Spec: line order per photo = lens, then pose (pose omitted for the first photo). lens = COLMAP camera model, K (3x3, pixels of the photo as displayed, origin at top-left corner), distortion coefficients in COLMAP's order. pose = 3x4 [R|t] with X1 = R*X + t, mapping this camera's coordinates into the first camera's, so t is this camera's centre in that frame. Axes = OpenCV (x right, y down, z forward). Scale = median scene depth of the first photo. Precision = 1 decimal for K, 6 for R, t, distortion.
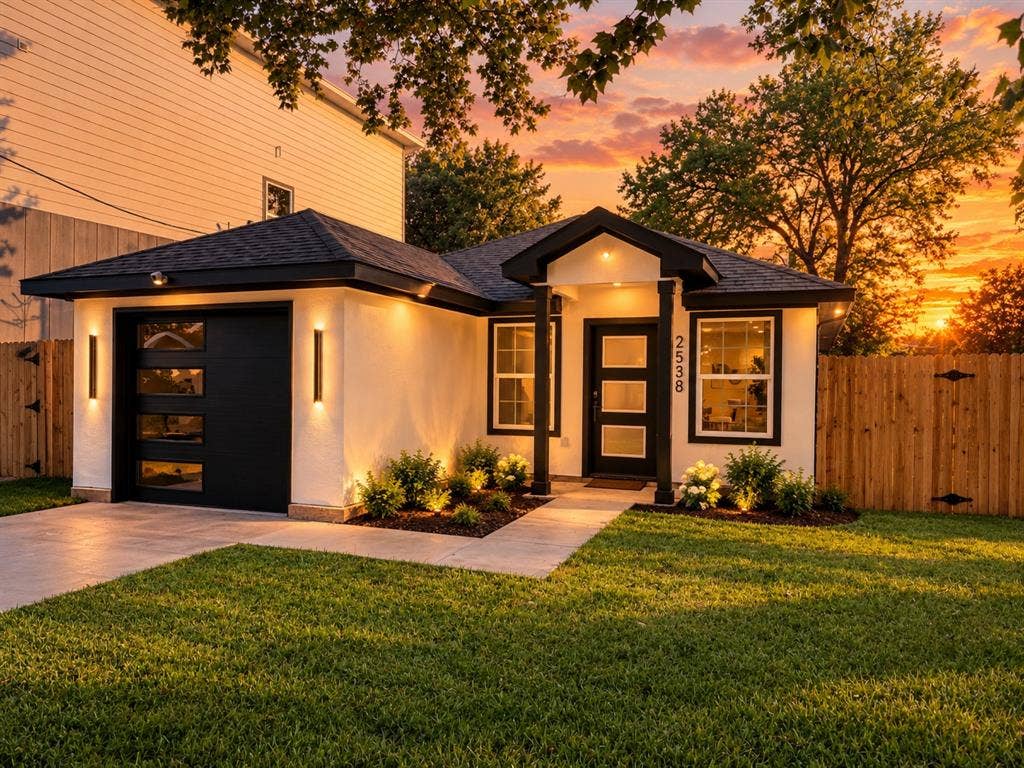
lens RADIAL K [[761.3, 0, 510.1], [0, 761.3, 381.5], [0, 0, 1]] dist [0.094512, 0.001924]
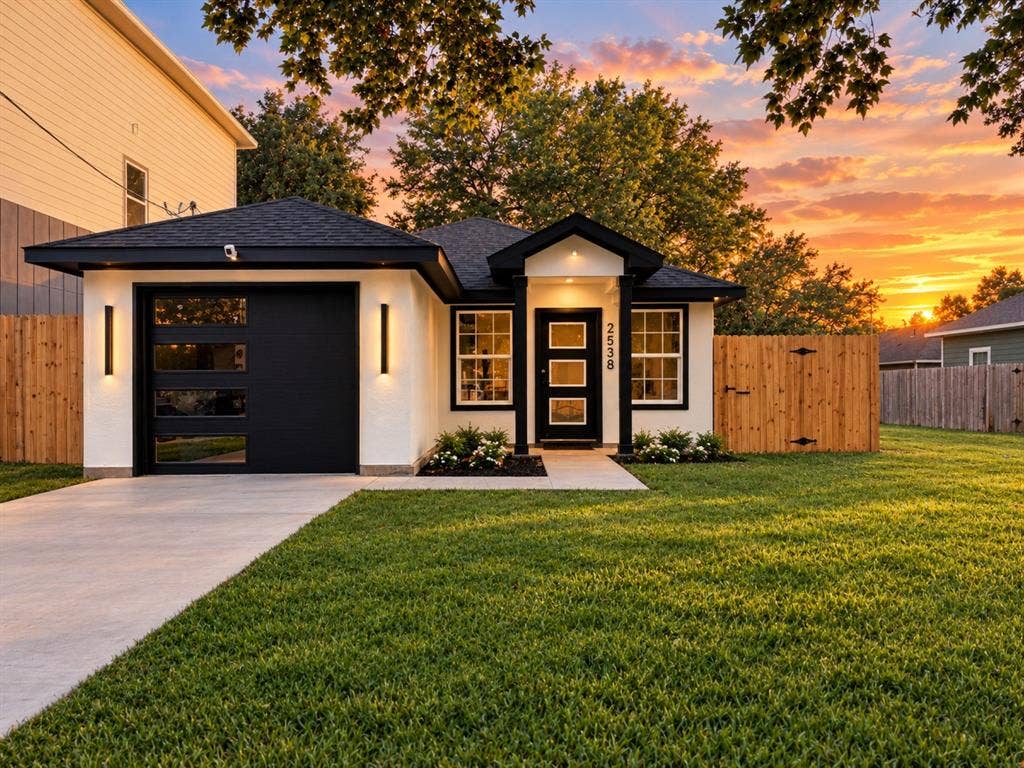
lens RADIAL K [[761.3, 0, 513.5], [0, 761.3, 383.1], [0, 0, 1]] dist [0.094512, 0.001924]
pose [[0.928861, -0.011707, 0.370243, -0.389689], [0.017905, 0.999751, -0.013309, 0.051333], [-0.369995, 0.018991, 0.928839, -0.076977]]
